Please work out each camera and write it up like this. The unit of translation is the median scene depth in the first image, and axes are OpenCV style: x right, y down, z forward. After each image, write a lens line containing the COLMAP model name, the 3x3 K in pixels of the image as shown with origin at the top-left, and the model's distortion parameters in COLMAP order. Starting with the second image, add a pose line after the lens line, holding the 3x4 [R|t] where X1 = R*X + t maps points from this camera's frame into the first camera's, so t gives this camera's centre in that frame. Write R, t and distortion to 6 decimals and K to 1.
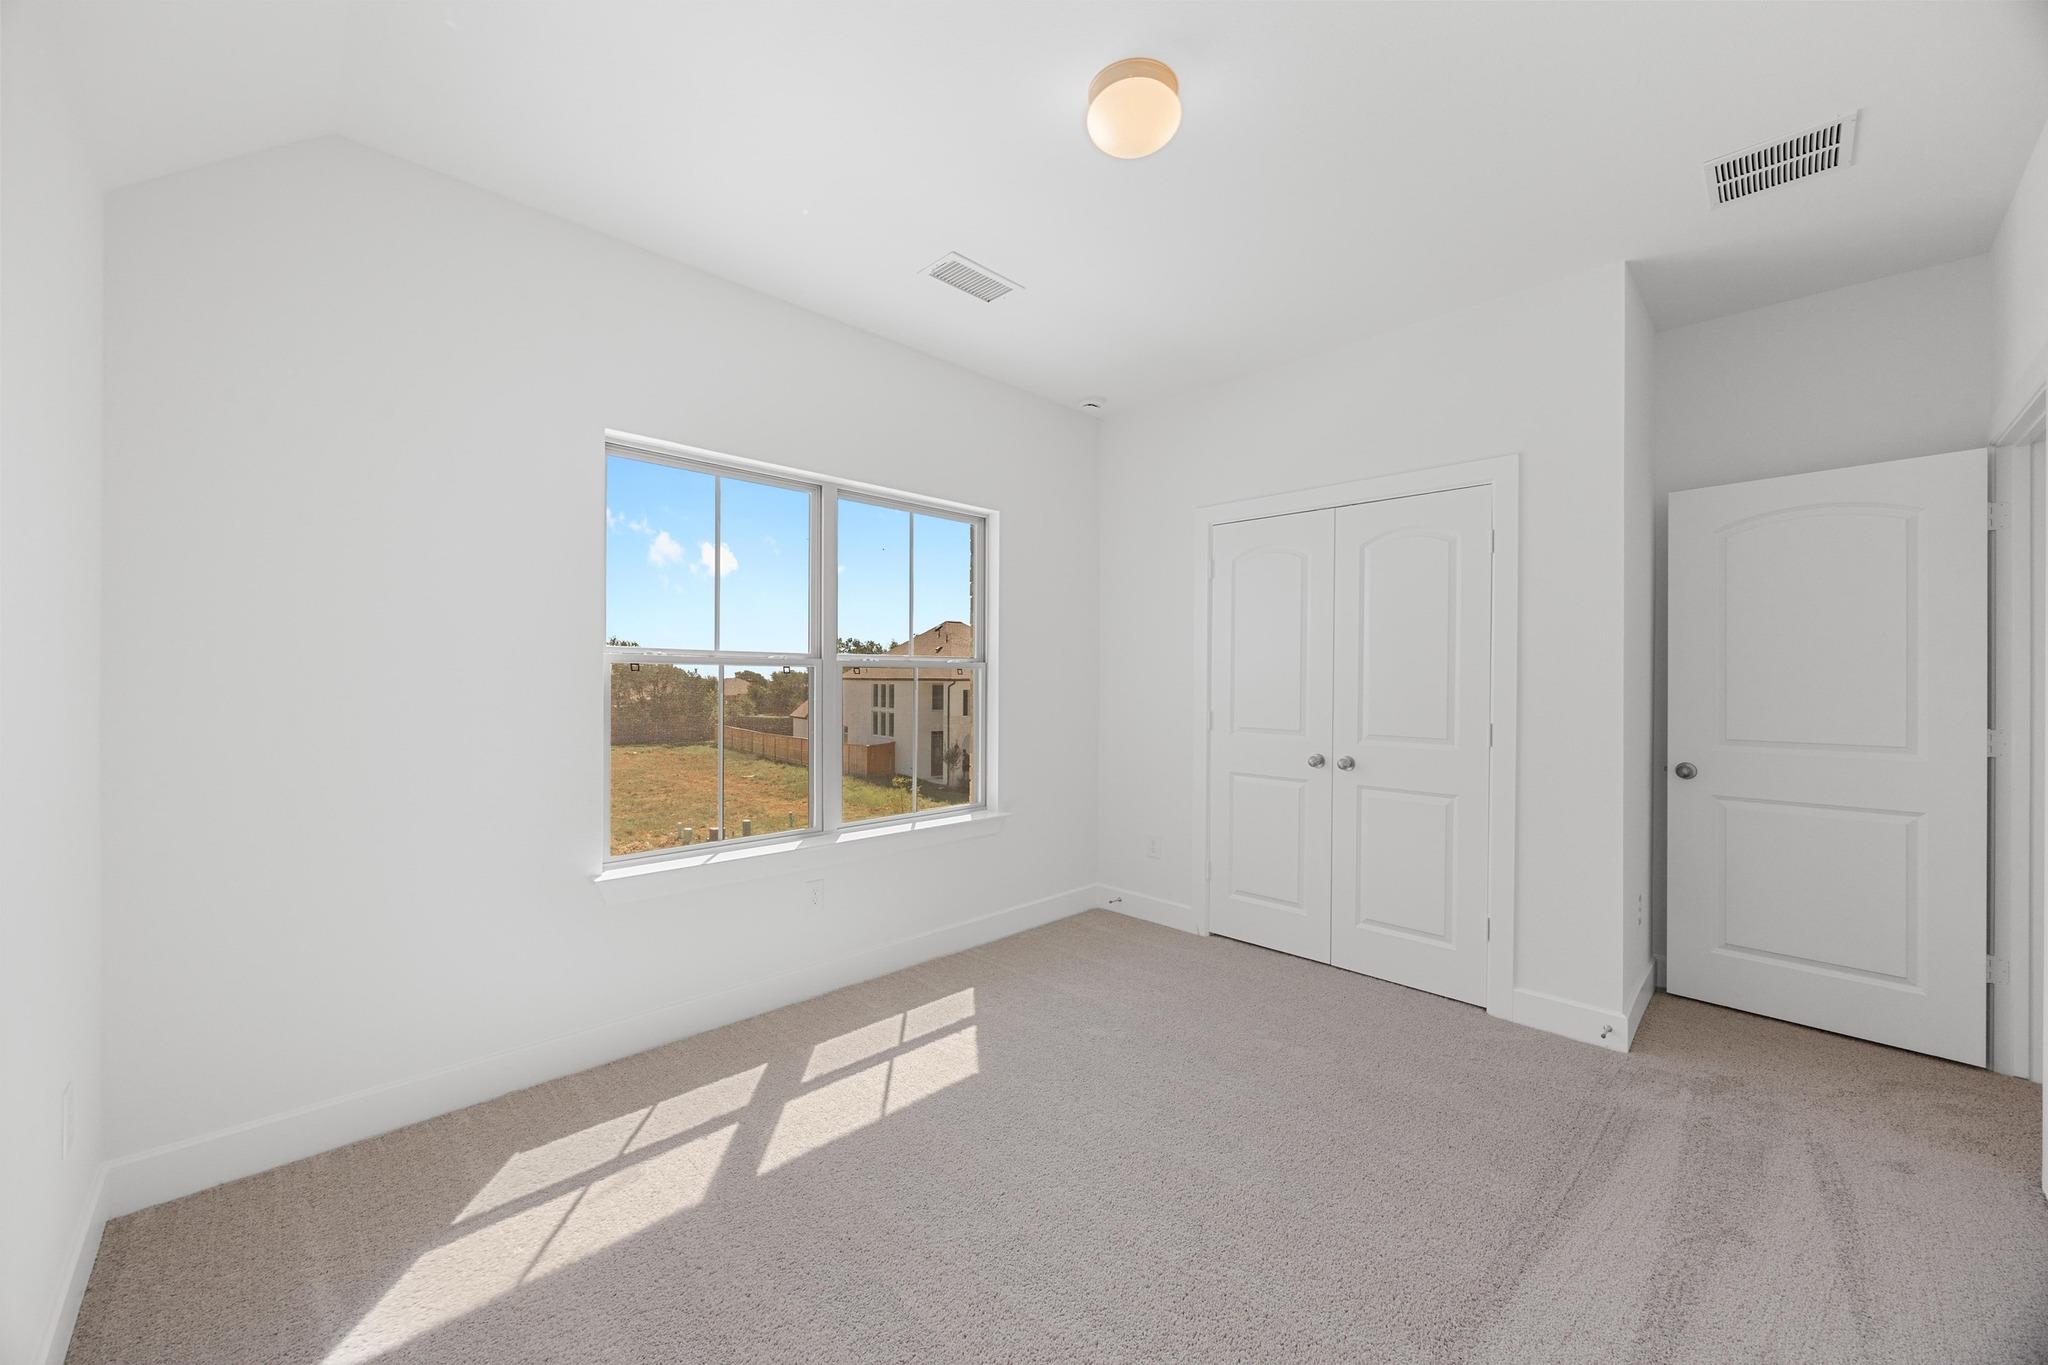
lens RADIAL K [[775.1, 0, 1023.5], [0, 775.1, 681.5], [0, 0, 1]] dist [0.001217, 0.000451]
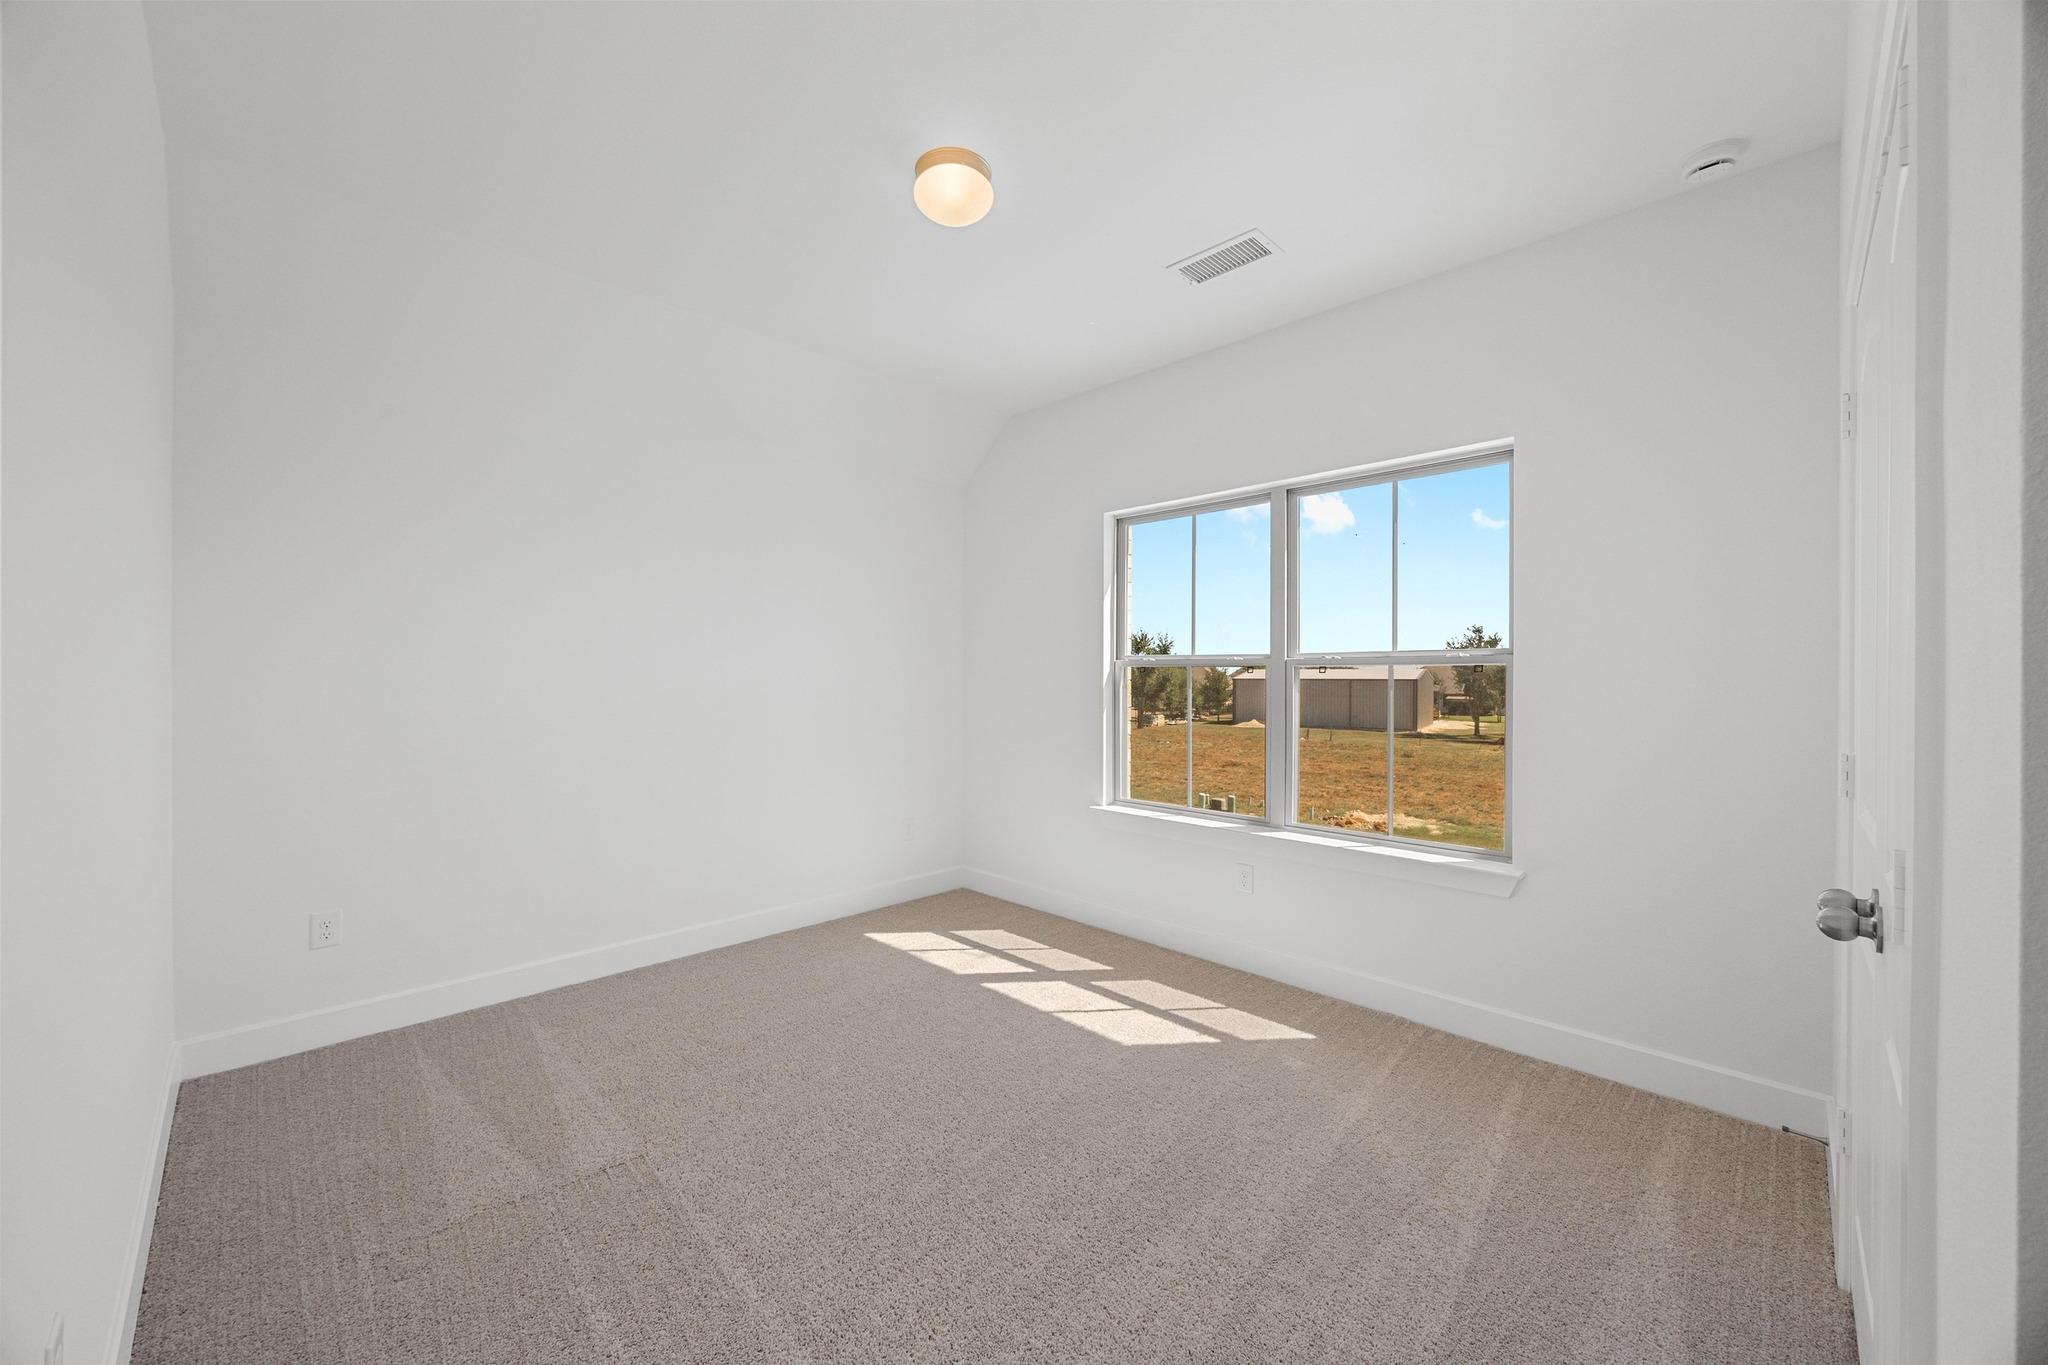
lens RADIAL K [[775.1, 0, 1025.2], [0, 775.1, 670.2], [0, 0, 1]] dist [0.001217, 0.000451]
pose [[0.022659, -0.012632, -0.999663, 0.928800], [-0.018146, 0.999750, -0.013045, 0.011127], [0.999579, 0.018435, 0.022424, 0.775283]]
